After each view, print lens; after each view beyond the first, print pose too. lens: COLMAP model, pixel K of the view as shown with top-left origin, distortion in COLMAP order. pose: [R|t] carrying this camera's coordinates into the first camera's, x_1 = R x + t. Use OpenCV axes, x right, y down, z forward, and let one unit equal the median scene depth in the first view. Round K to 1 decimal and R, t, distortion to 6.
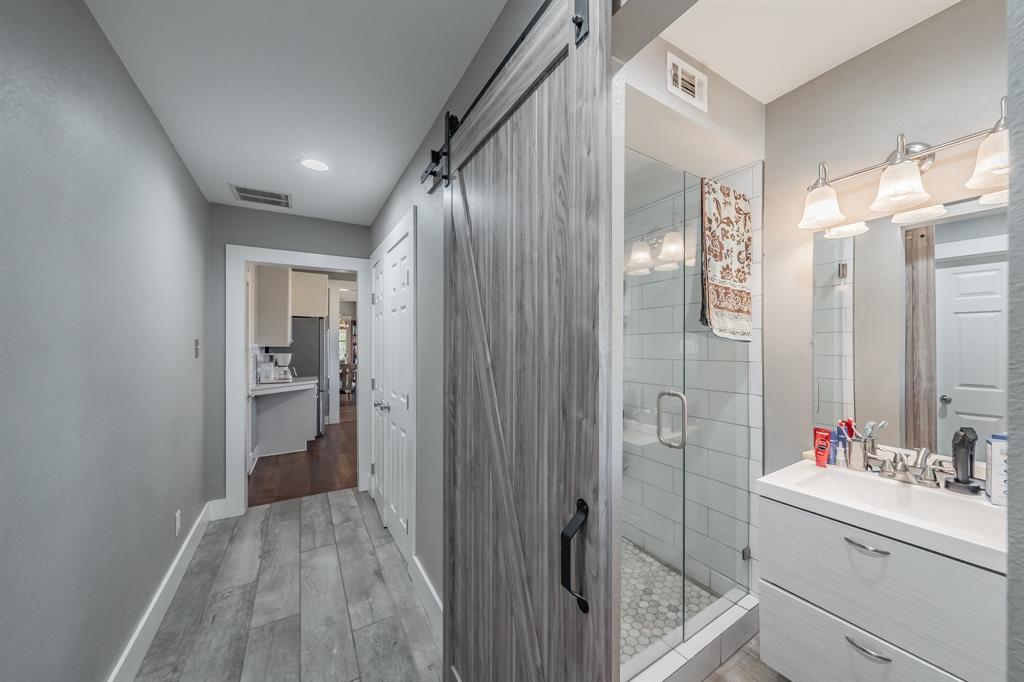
lens RADIAL K [[355.6, 0, 548.1], [0, 355.6, 342.9], [0, 0, 1]] dist [-0.001235, 0.000041]
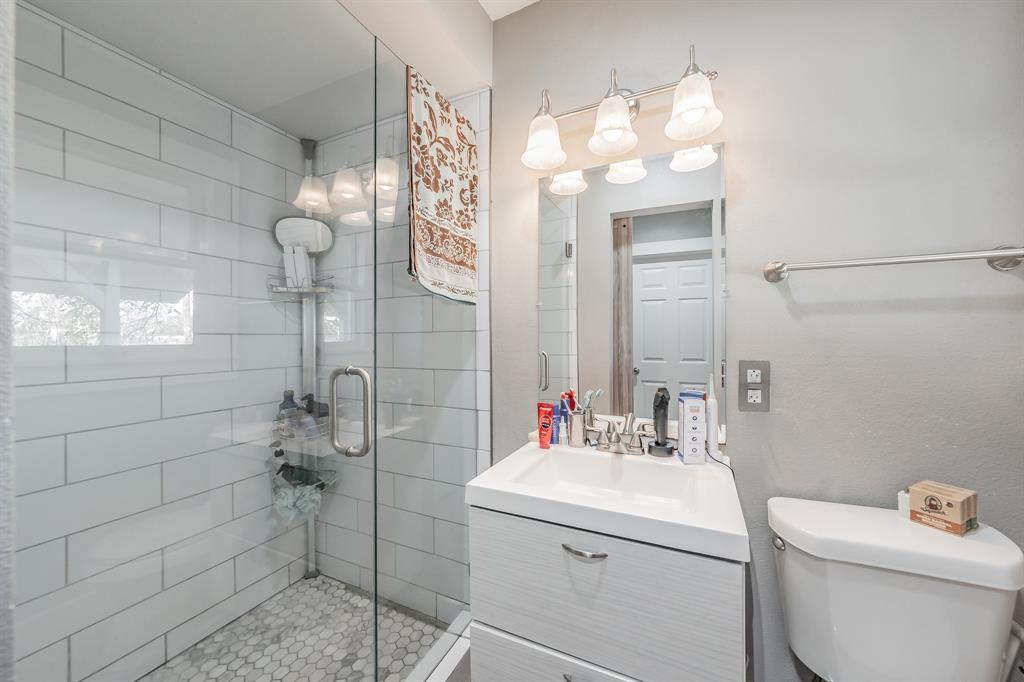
lens RADIAL K [[352.7, 0, 515.4], [0, 352.7, 339.3], [0, 0, 1]] dist [0.000299, 0.000030]
pose [[0.864124, -0.004450, 0.503260, 0.263276], [0.002272, 0.999985, 0.004941, 0.077180], [-0.503275, -0.003126, 0.864121, 0.284771]]
